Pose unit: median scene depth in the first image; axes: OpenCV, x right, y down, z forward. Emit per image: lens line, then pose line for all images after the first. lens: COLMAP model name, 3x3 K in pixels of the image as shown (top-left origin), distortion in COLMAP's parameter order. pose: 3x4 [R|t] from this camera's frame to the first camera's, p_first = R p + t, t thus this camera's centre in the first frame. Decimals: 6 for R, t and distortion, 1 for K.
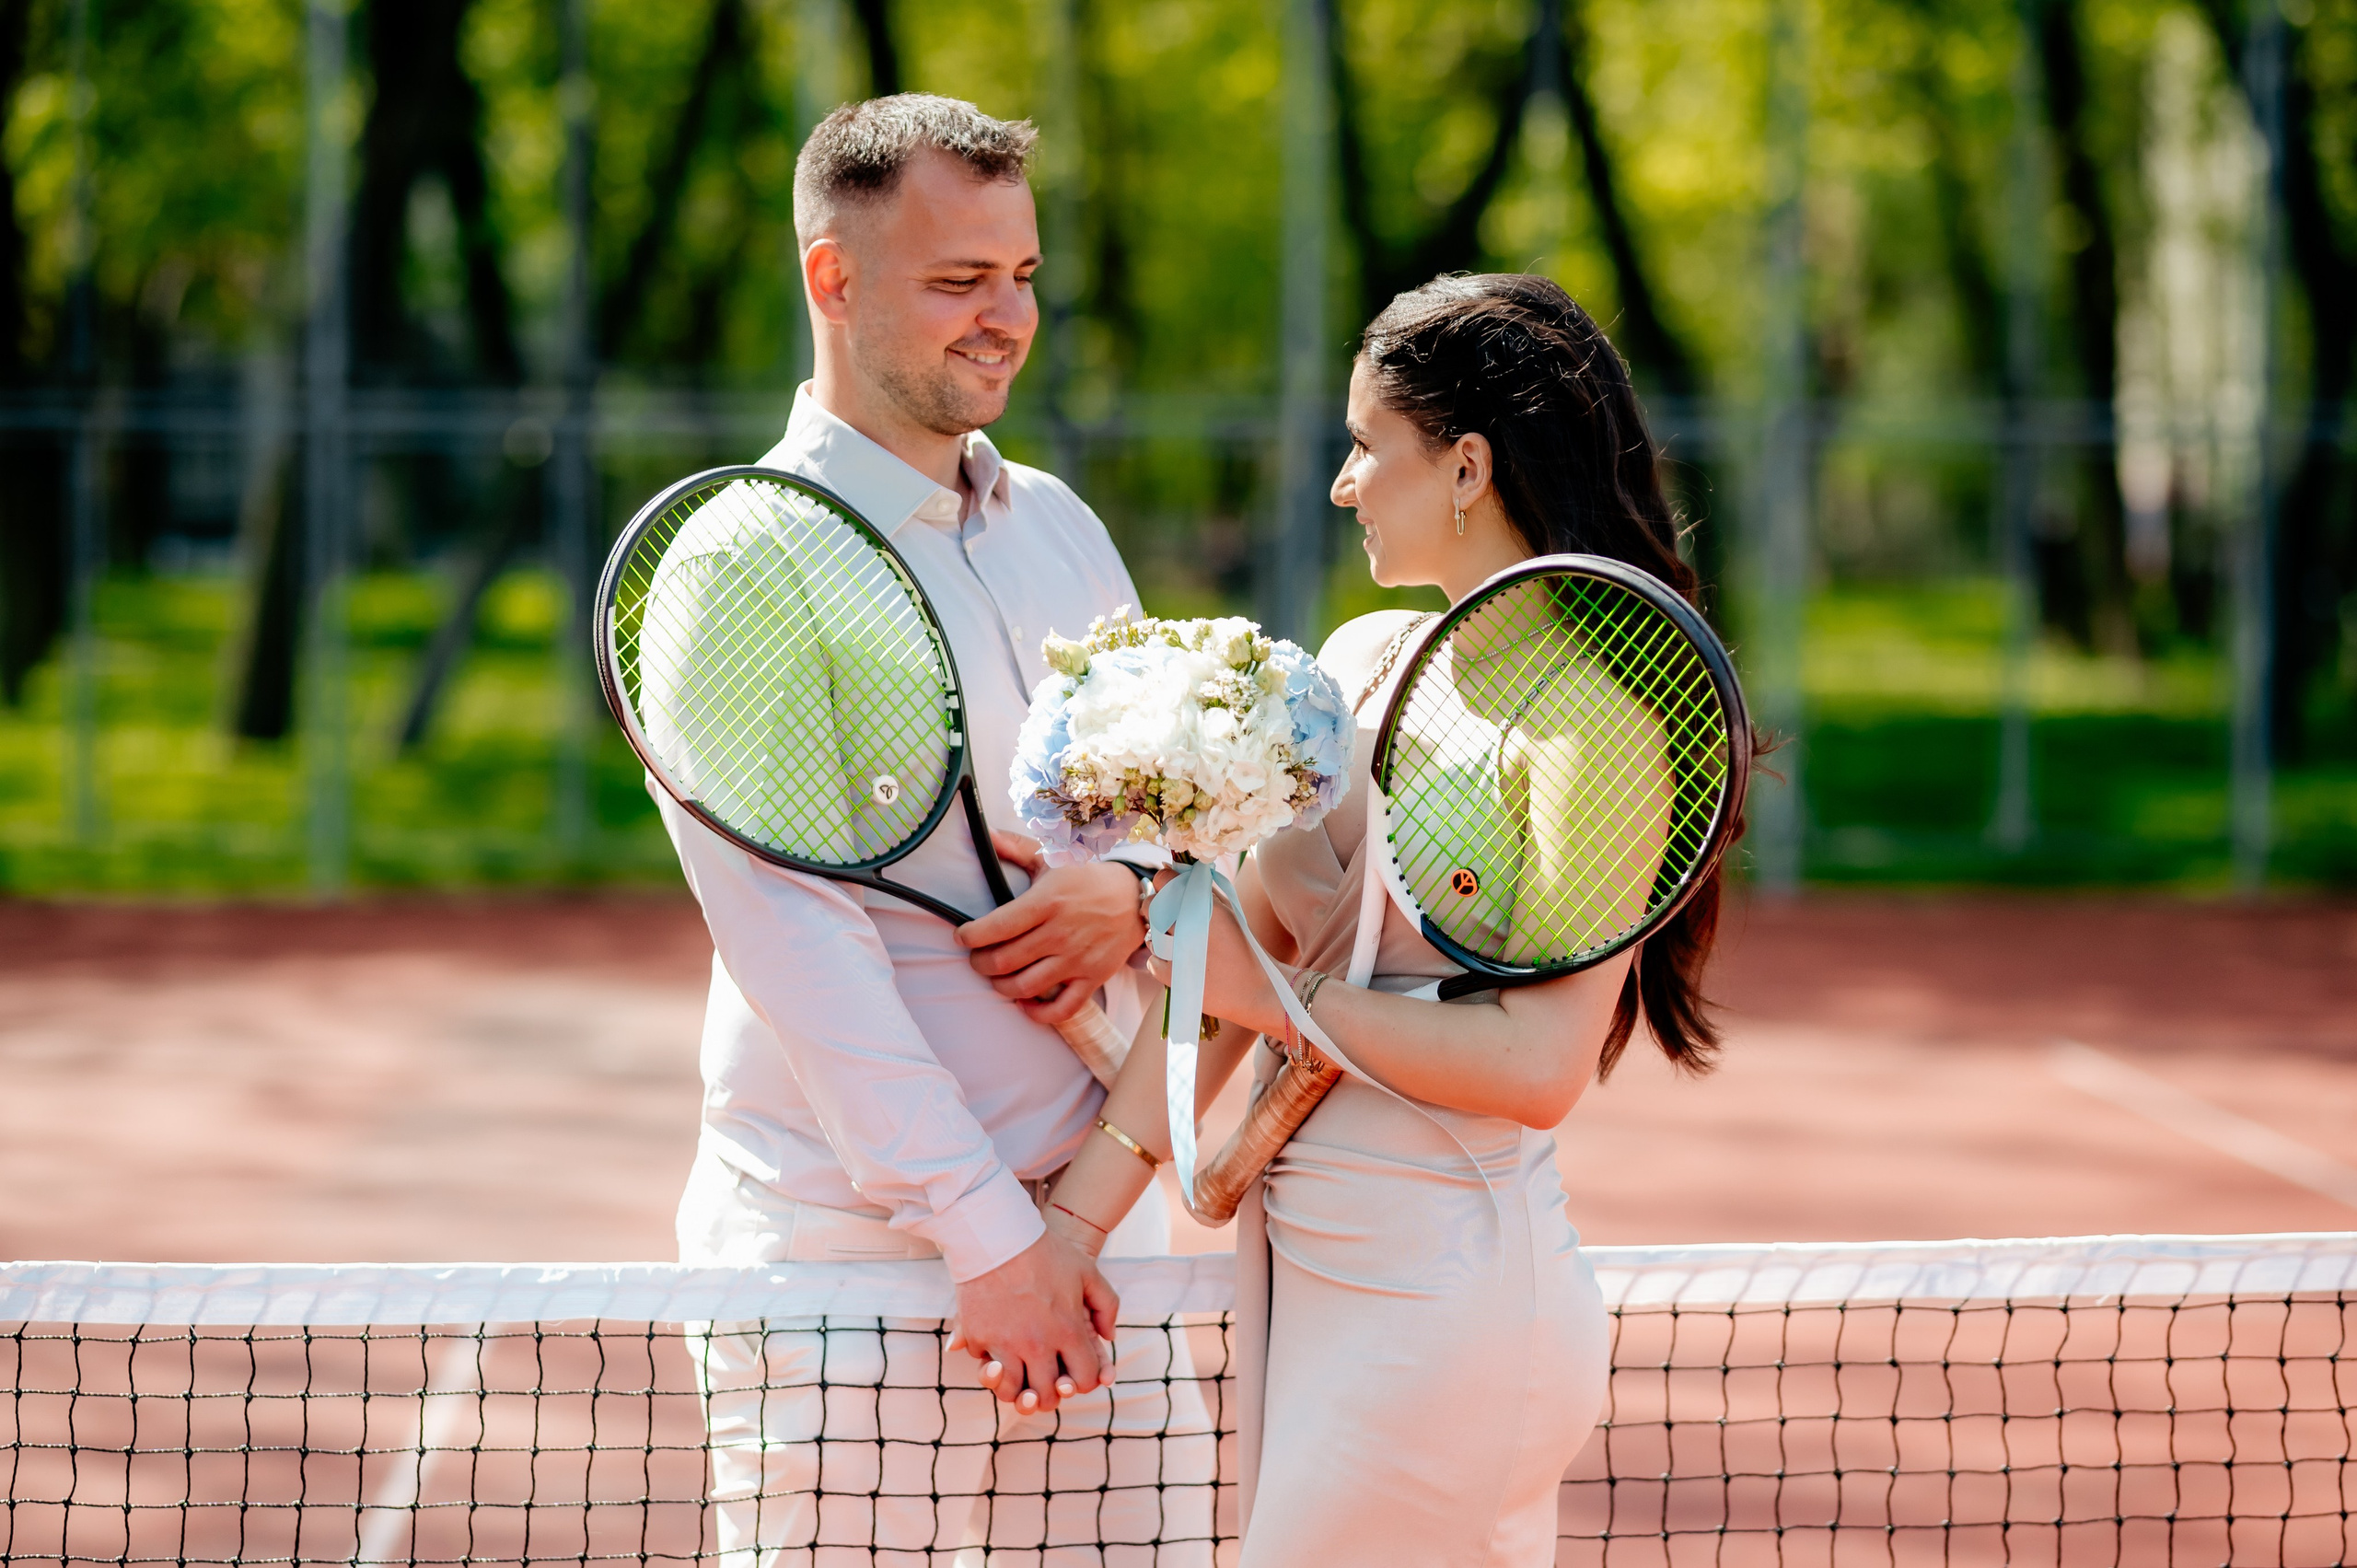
lens RADIAL K [[6019.0, 0, 1175.2], [0, 6019.0, 779.1], [0, 0, 1]] dist [-0.044945, -0.449069]
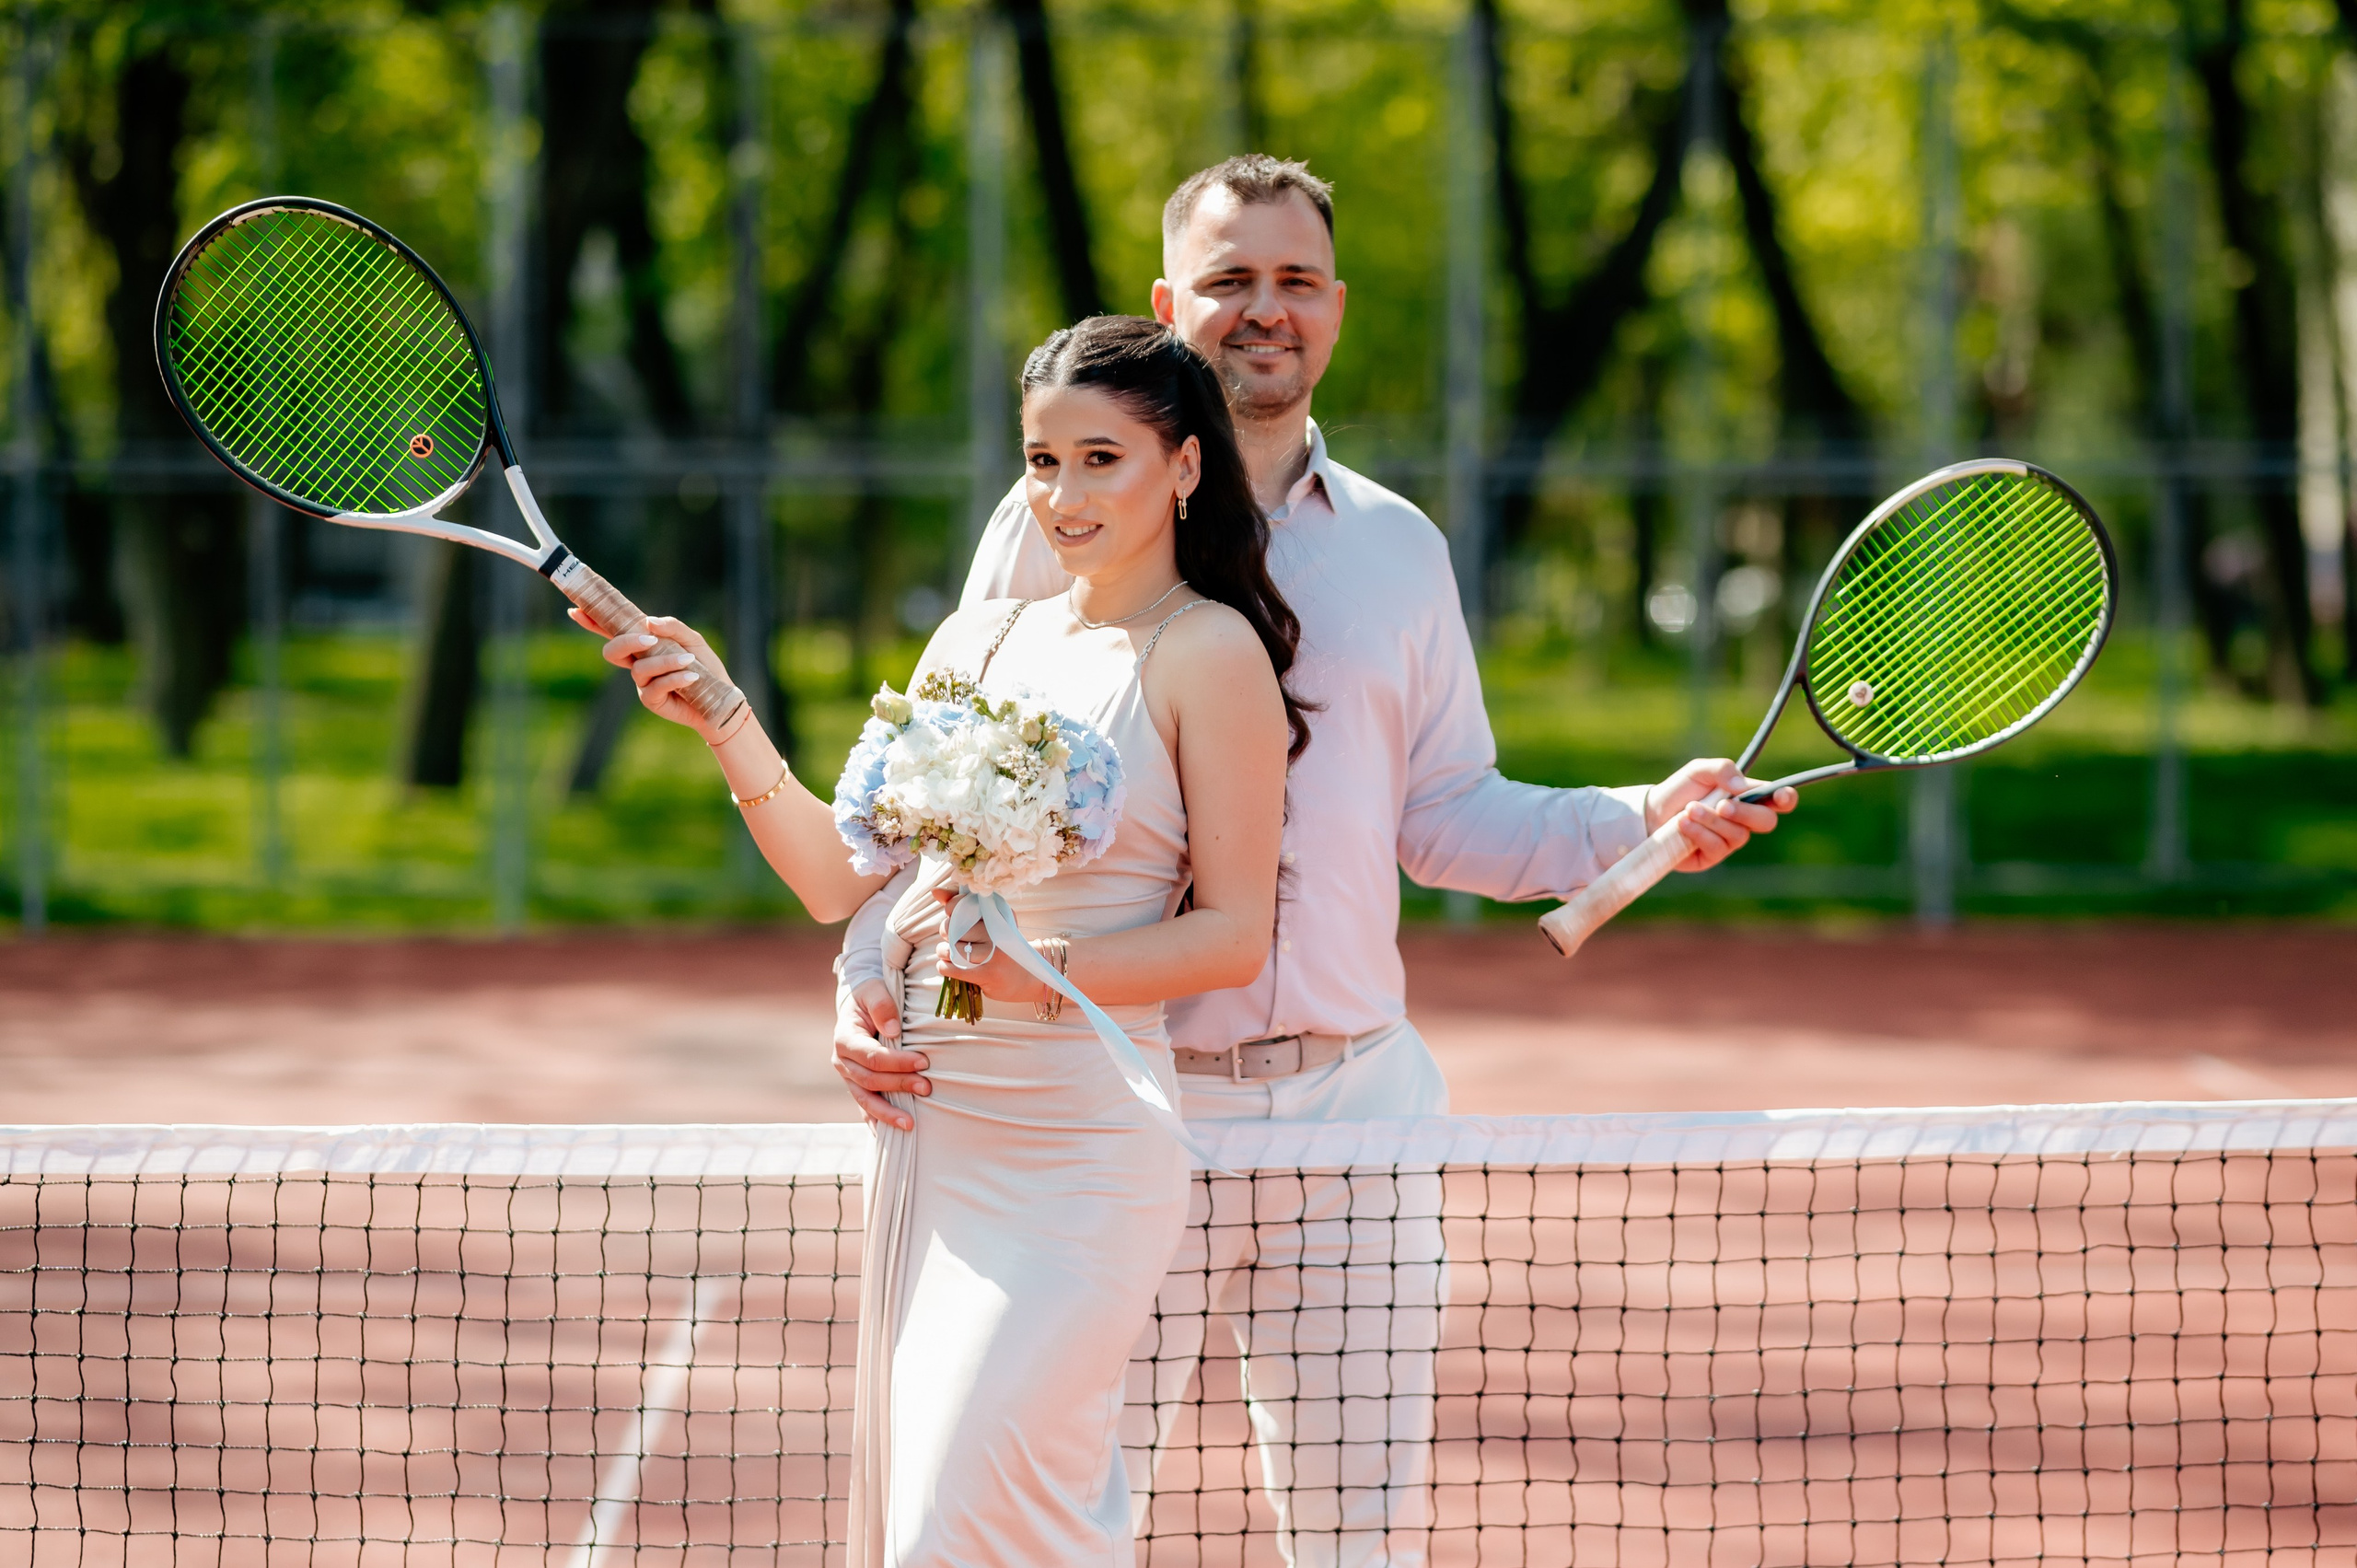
lens RADIAL K [[6179.8, 0, 1006.8], [0, 6179.8, 781.7], [0, 0, 1]] dist [0.067068, -4.049358]
pose [[0.998605, -0.005794, -0.052478, -0.004107], [0.005297, 0.999940, -0.009606, 0.020832], [0.052531, 0.009314, 0.998576, -0.243844]]
